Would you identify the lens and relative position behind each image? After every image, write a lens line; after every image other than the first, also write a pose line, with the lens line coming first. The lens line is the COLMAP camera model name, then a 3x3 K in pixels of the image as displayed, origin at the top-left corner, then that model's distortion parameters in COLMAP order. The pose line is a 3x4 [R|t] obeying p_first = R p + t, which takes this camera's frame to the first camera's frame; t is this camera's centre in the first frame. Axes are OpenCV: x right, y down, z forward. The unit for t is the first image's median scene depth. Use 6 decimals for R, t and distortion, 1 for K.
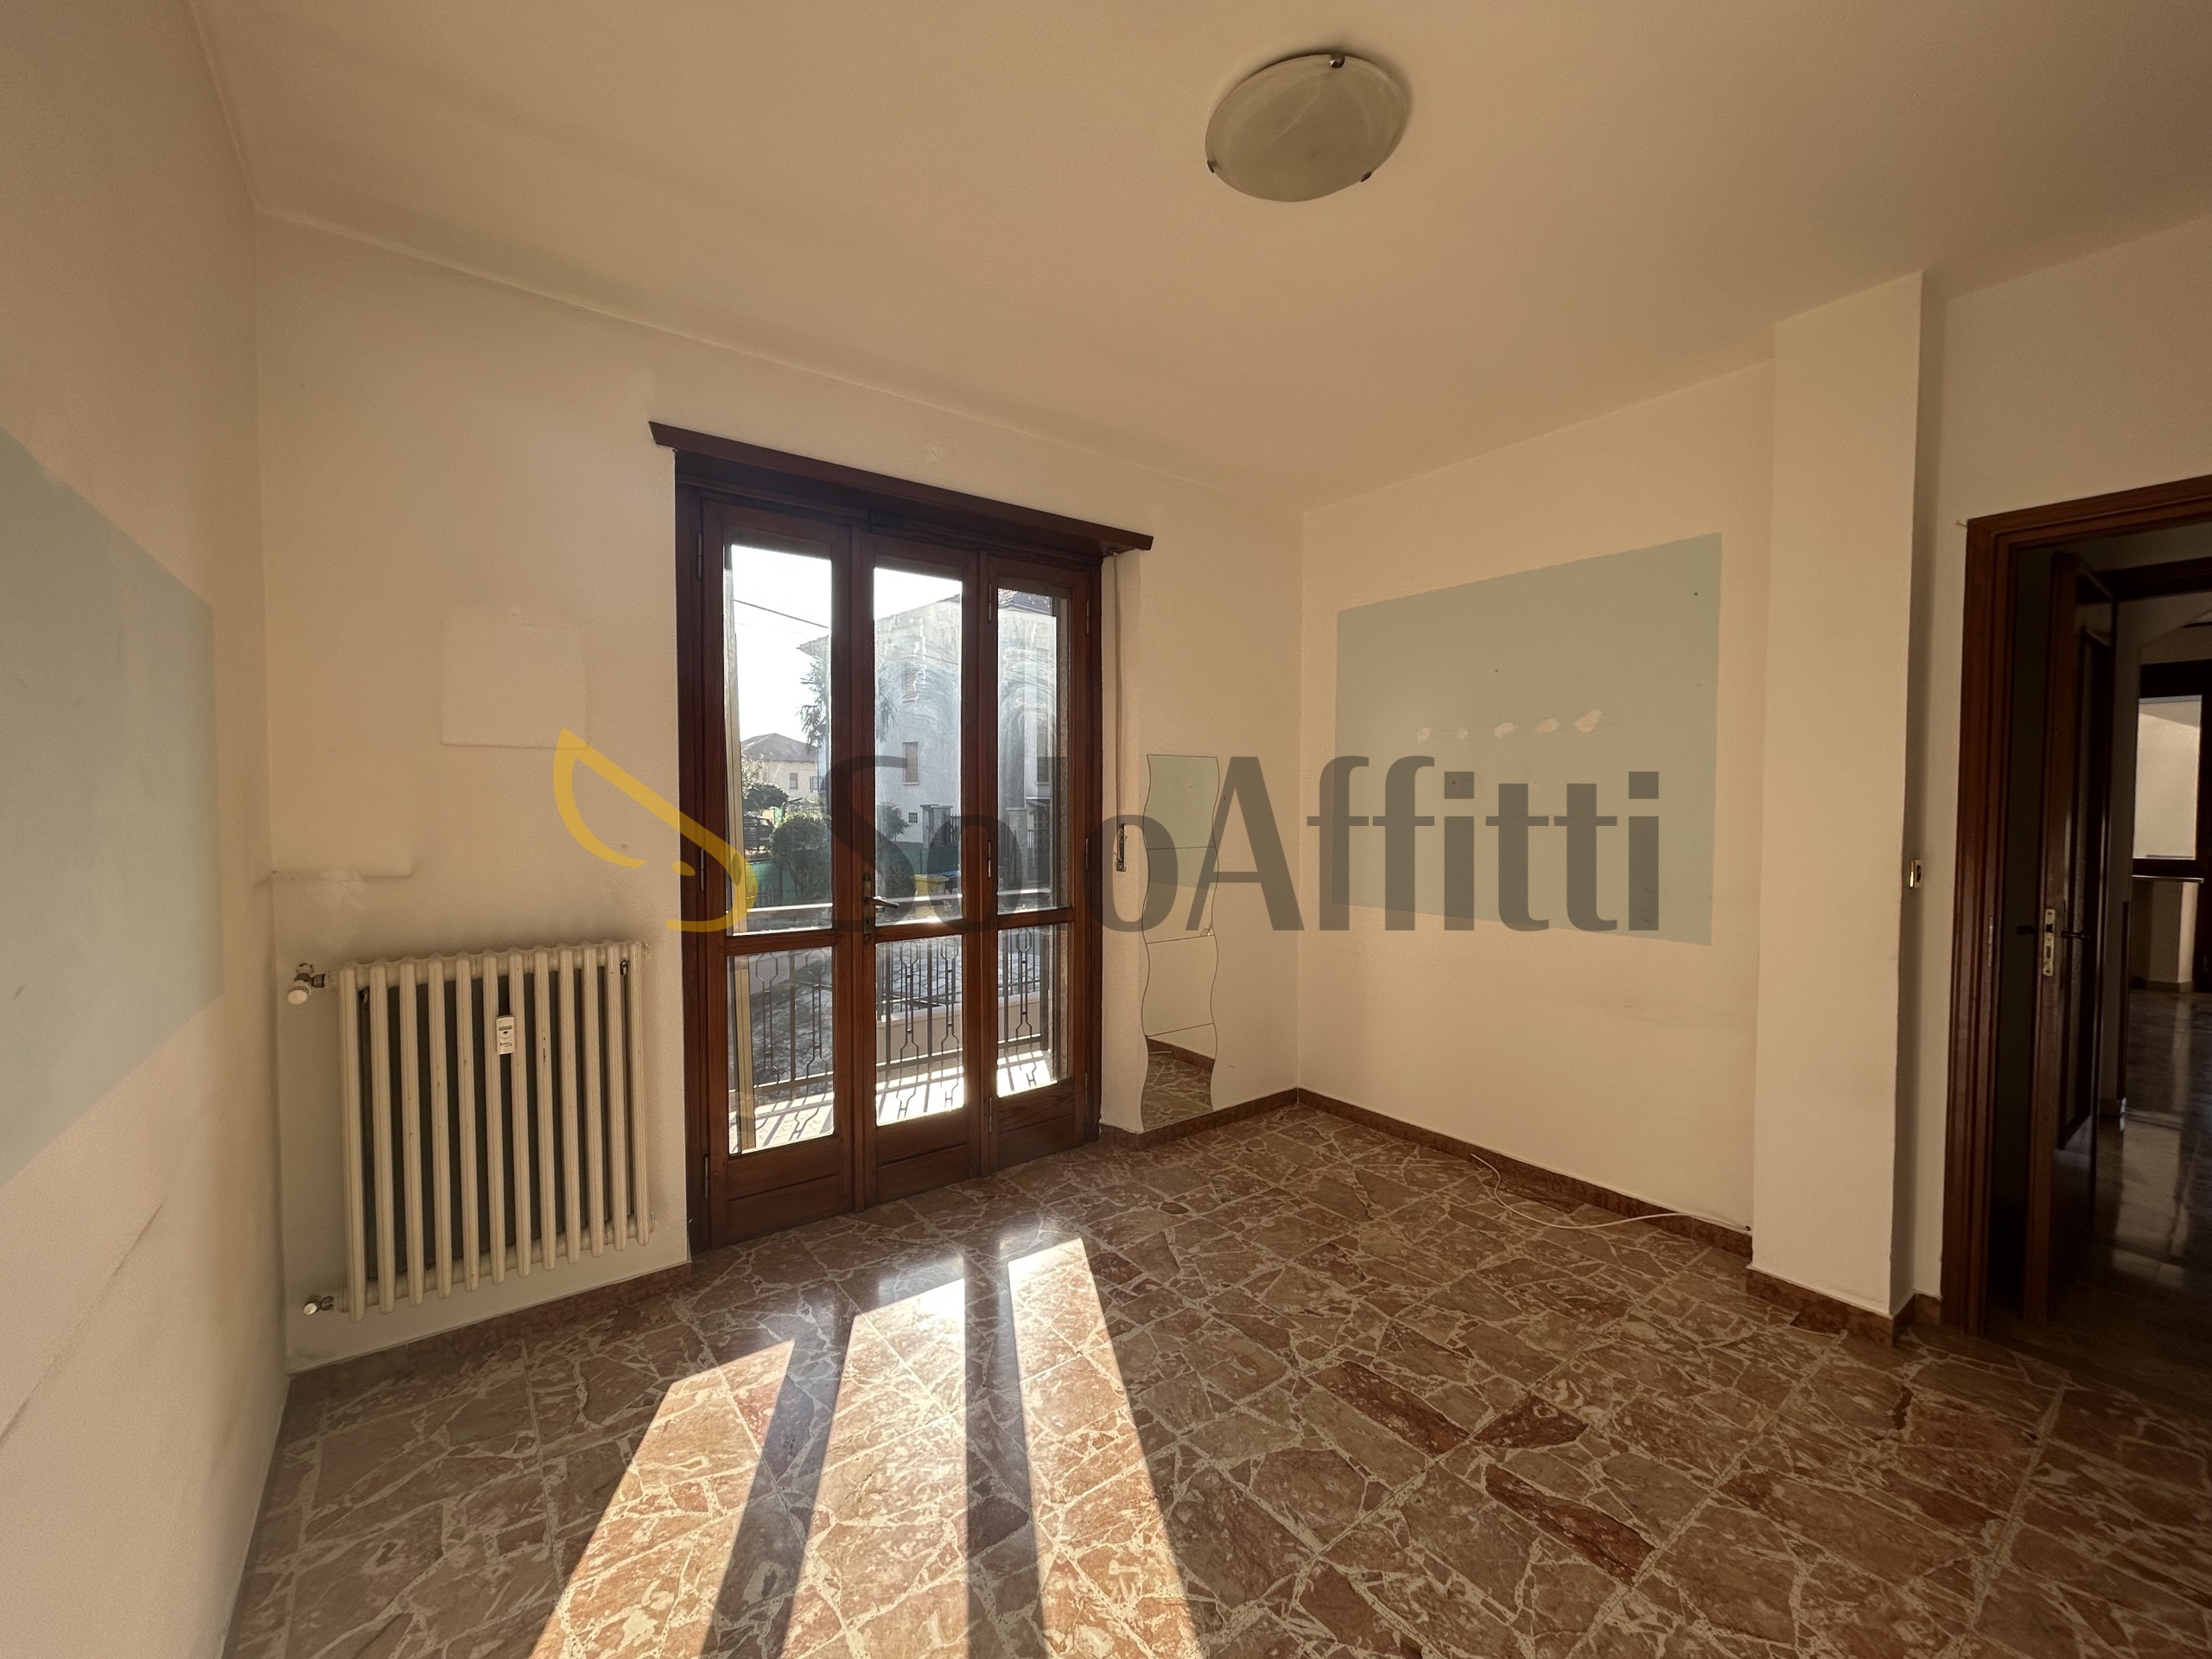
lens RADIAL K [[885.3, 0, 1098.0], [0, 885.3, 831.0], [0, 0, 1]] dist [-0.002249, 0.000507]
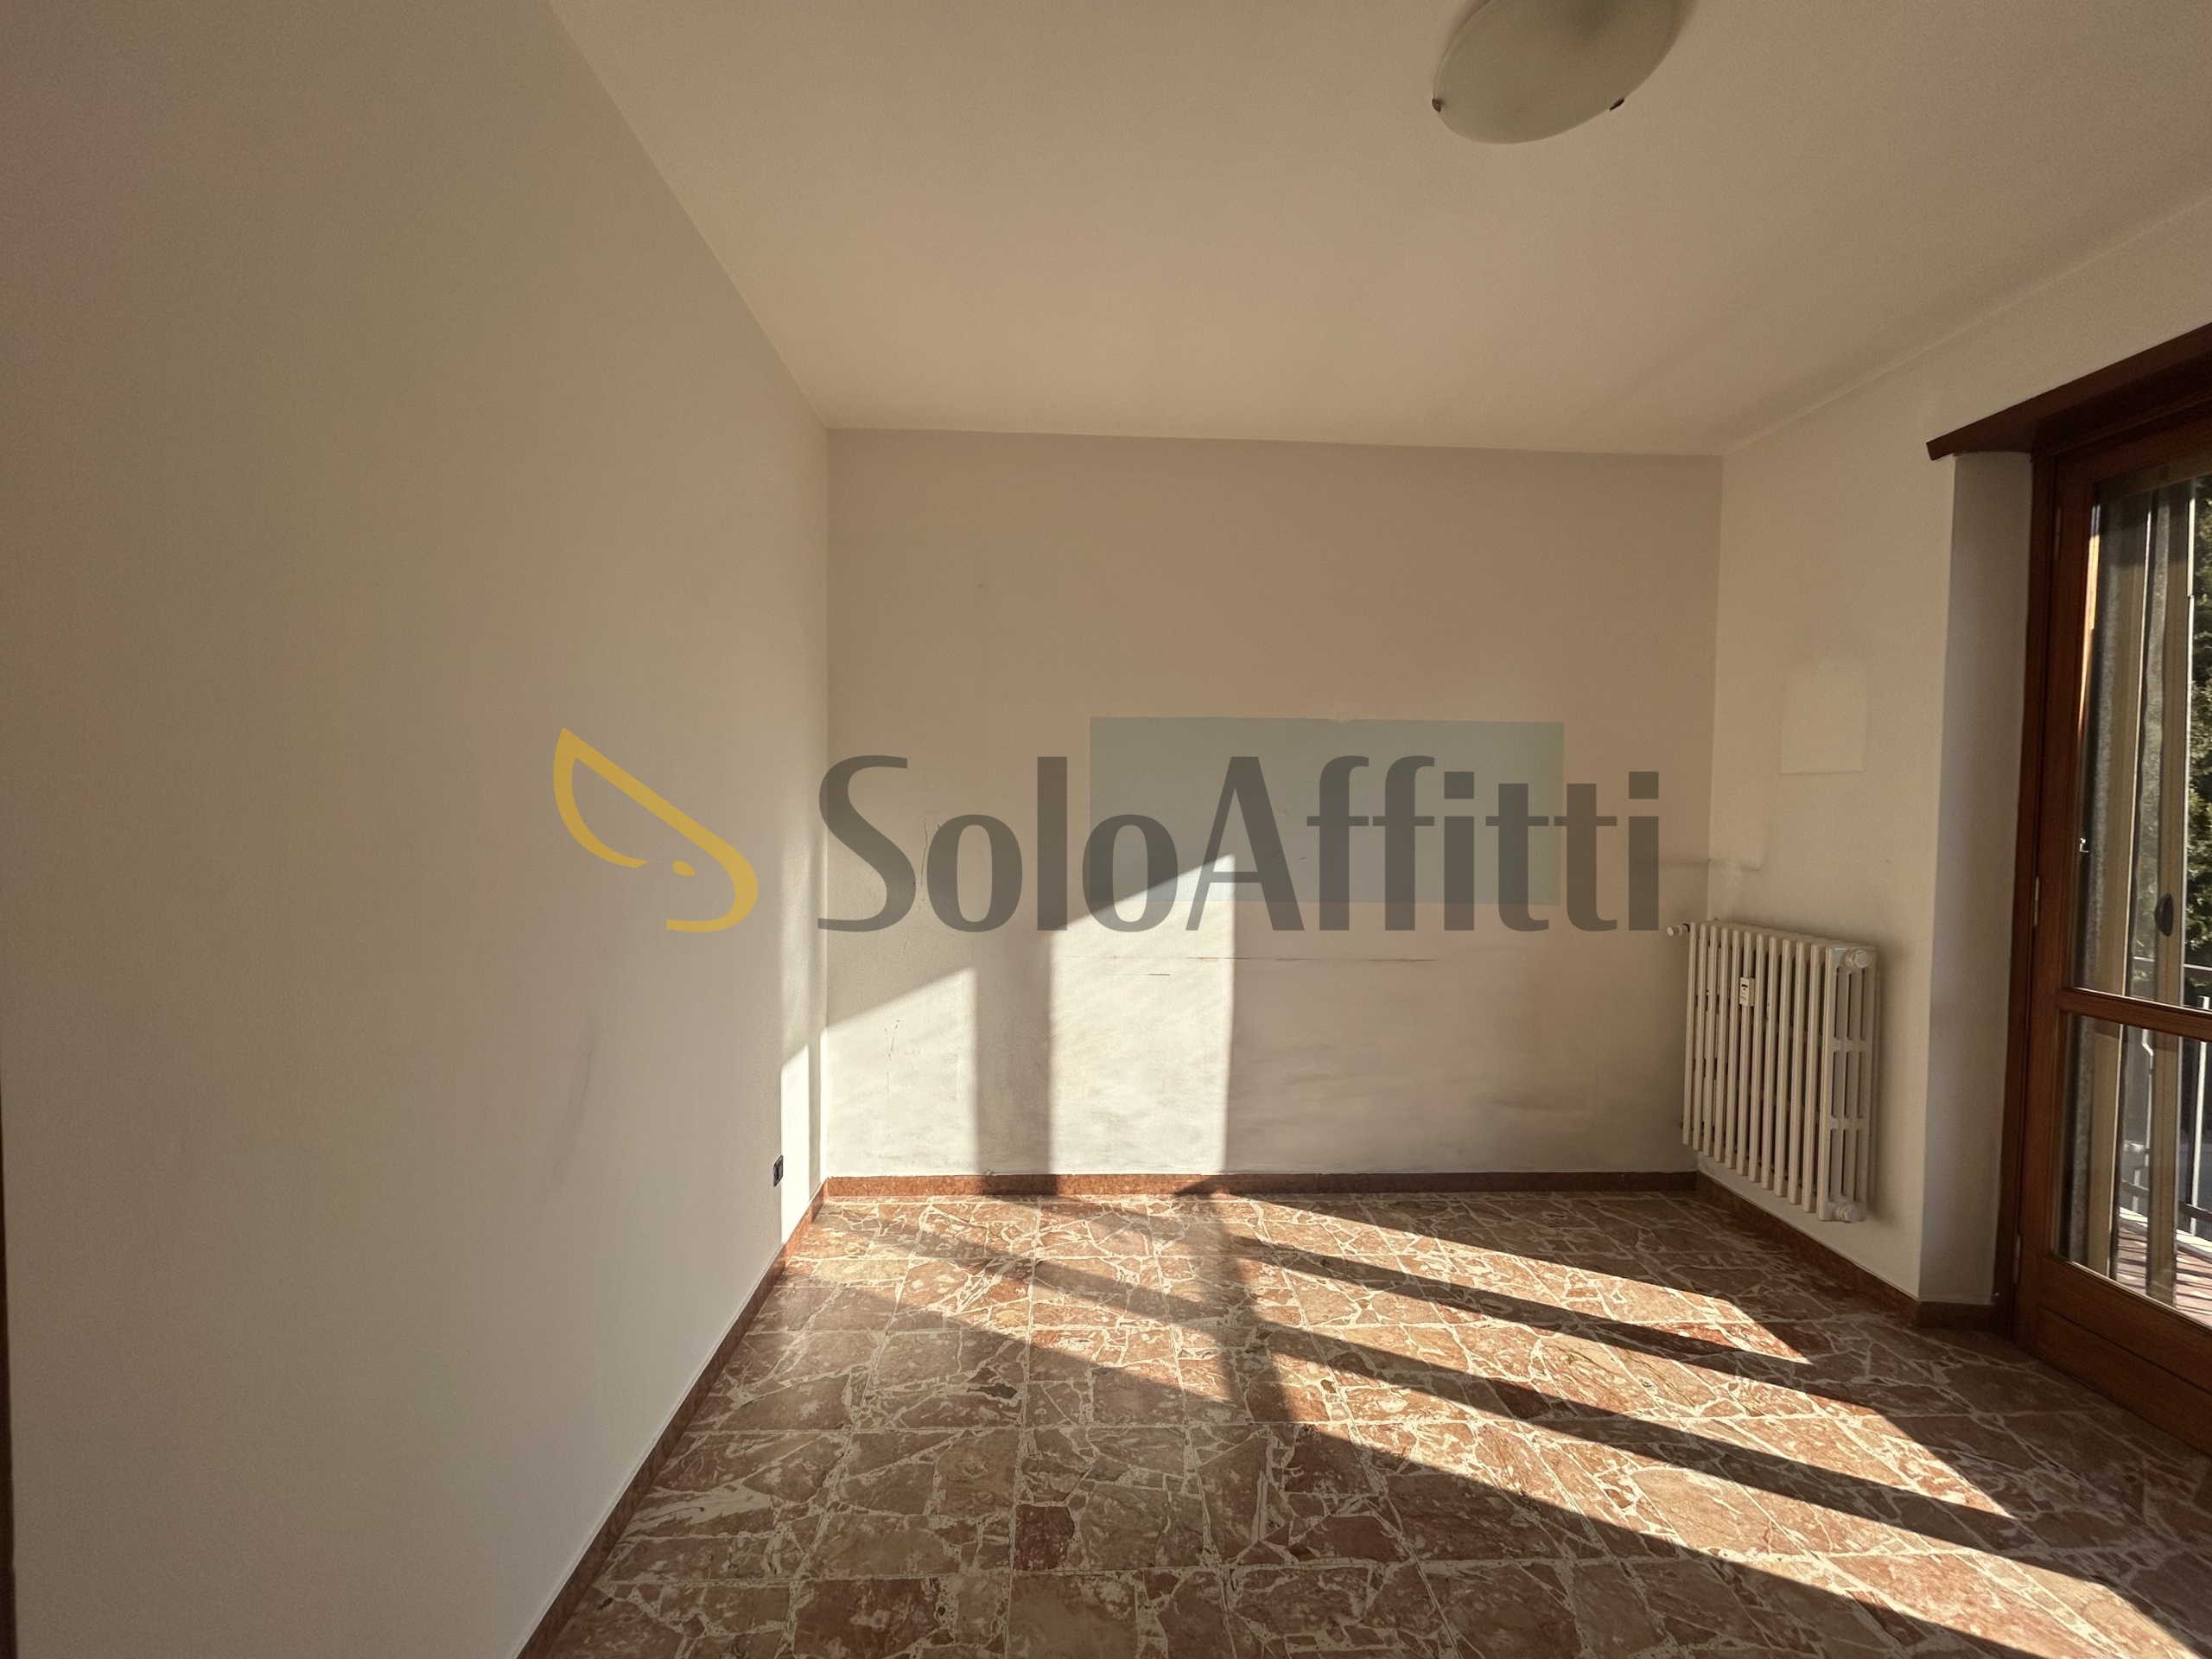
lens RADIAL K [[885.3, 0, 1110.6], [0, 885.3, 823.3], [0, 0, 1]] dist [-0.002249, 0.000507]
pose [[-0.563557, 0.003871, -0.826068, 1.137200], [-0.040155, 0.998679, 0.032074, -0.030939], [0.825101, 0.051247, -0.562657, 1.106432]]
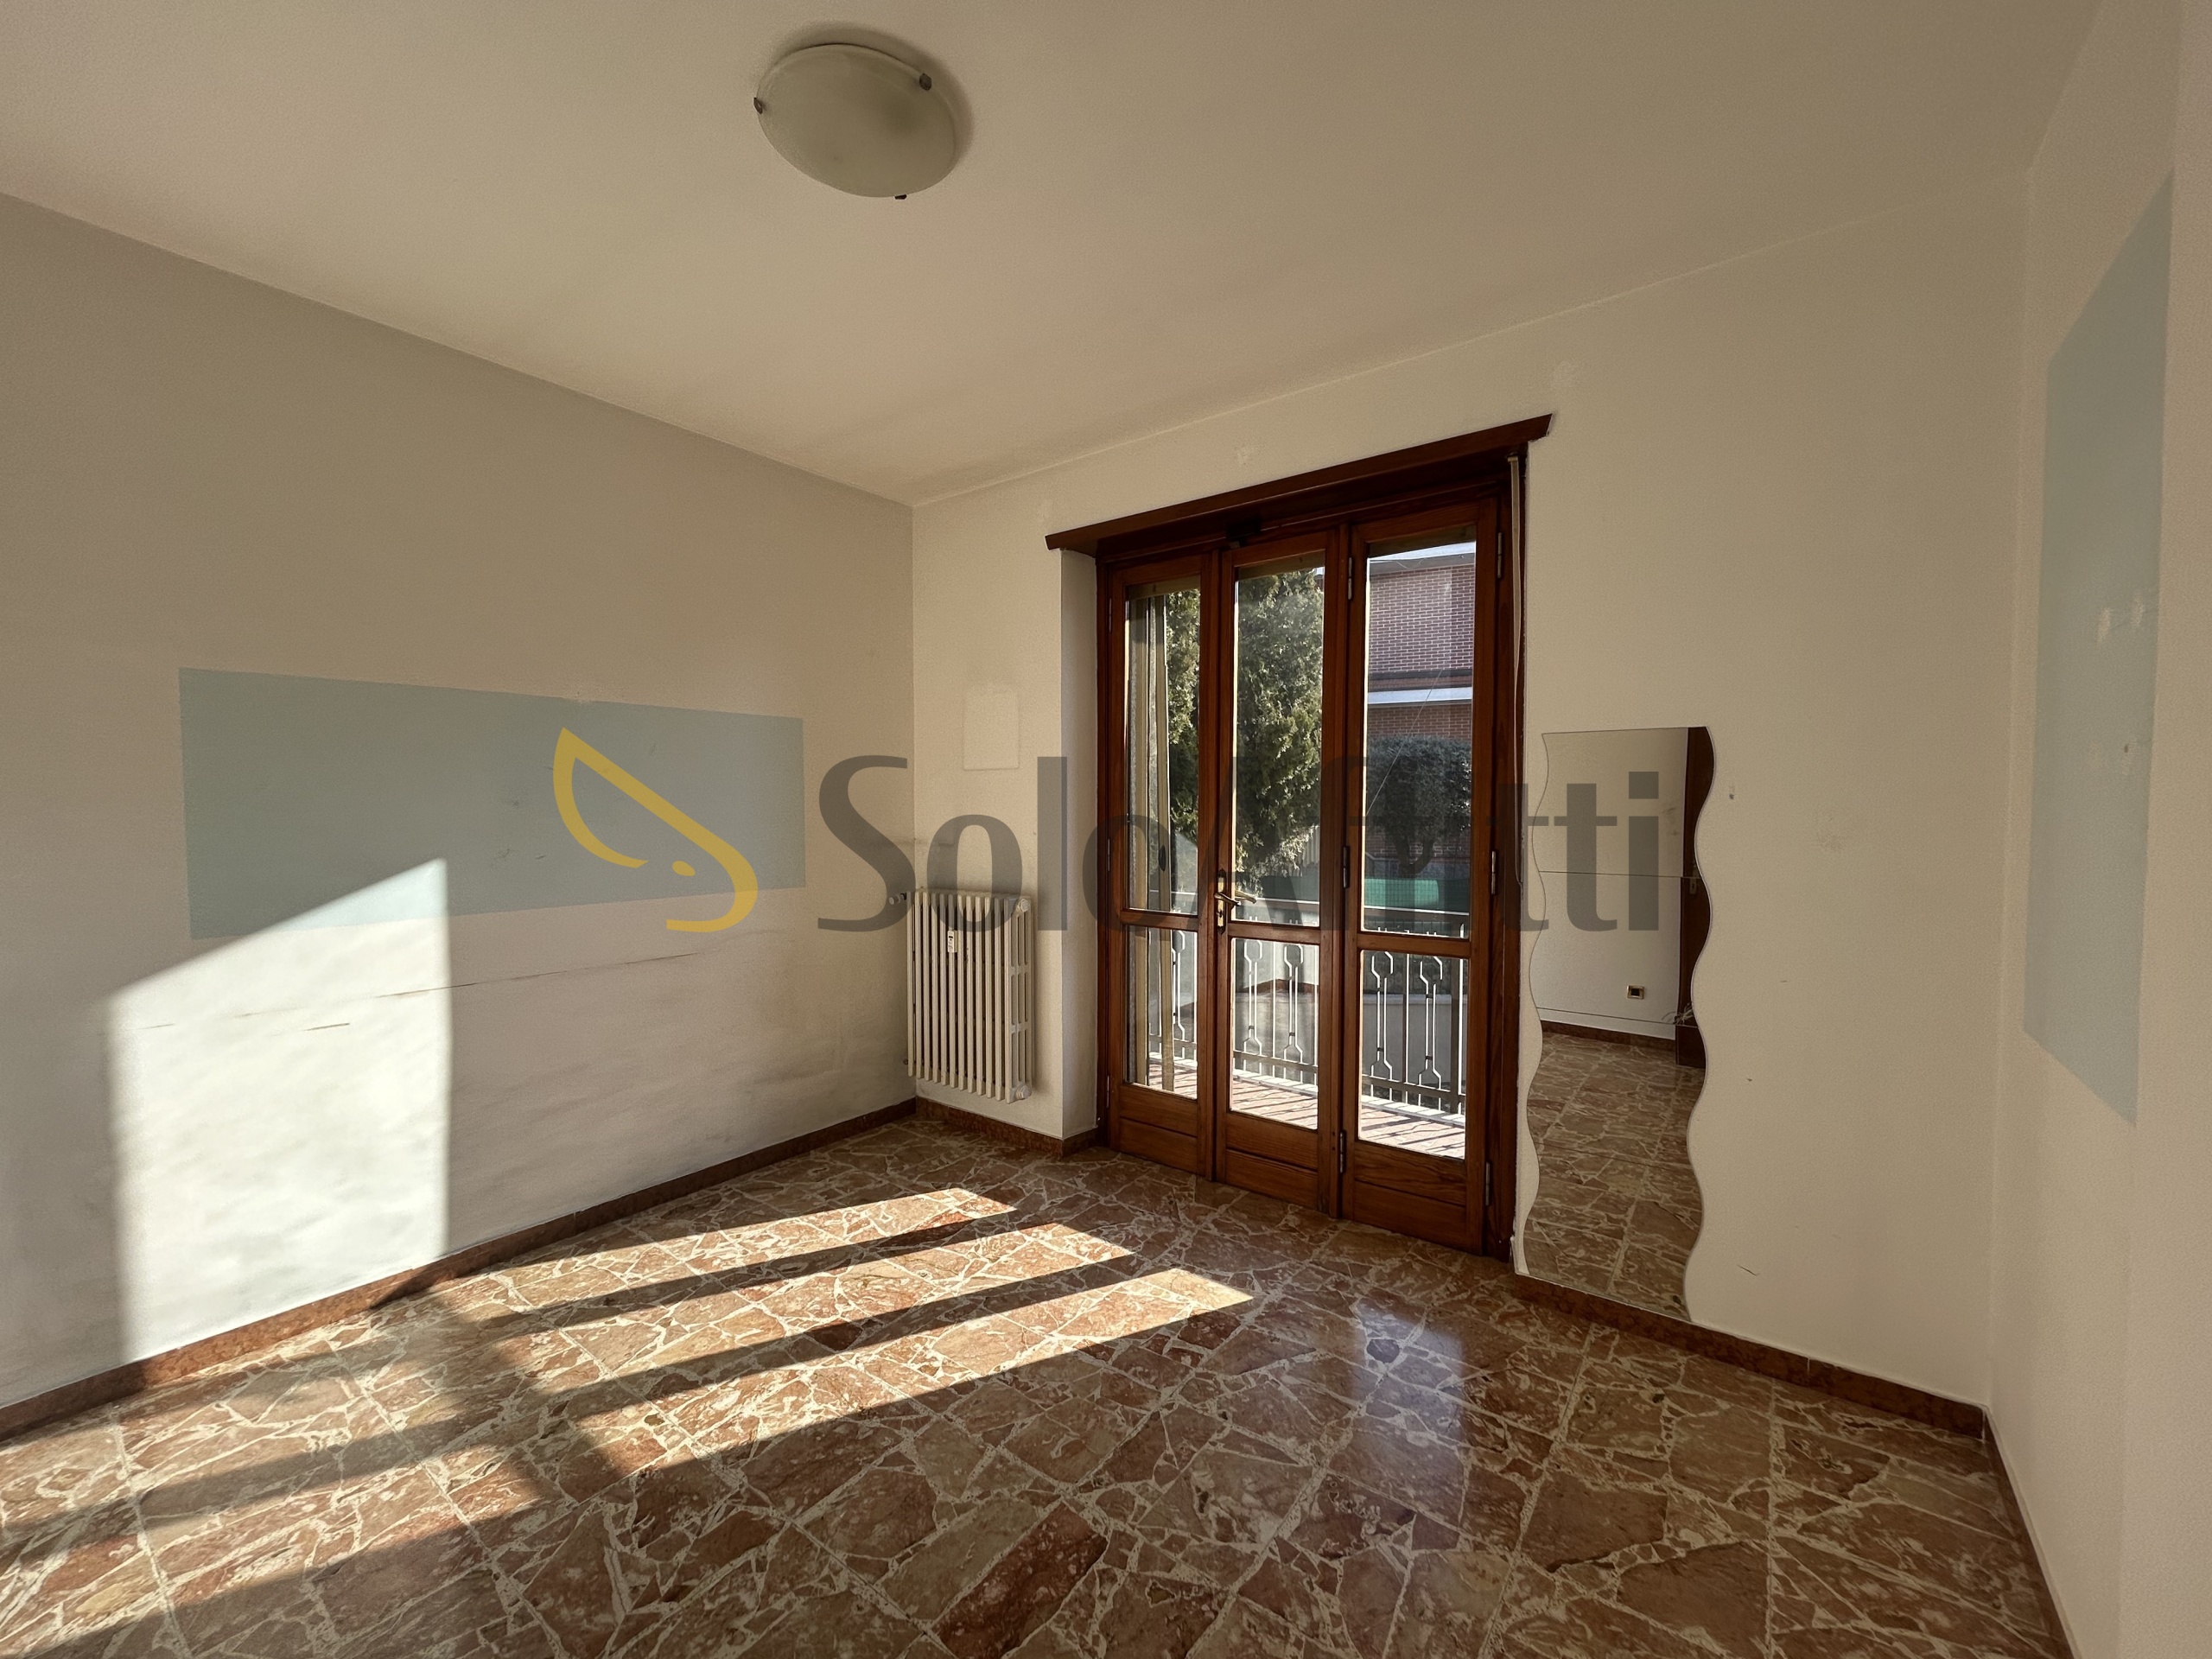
lens RADIAL K [[885.3, 0, 1110.1], [0, 885.3, 823.5], [0, 0, 1]] dist [-0.002249, 0.000507]
pose [[0.283699, 0.018393, -0.958737, 1.200787], [-0.028672, 0.999532, 0.010691, -0.023732], [0.958485, 0.024456, 0.284094, 0.934914]]
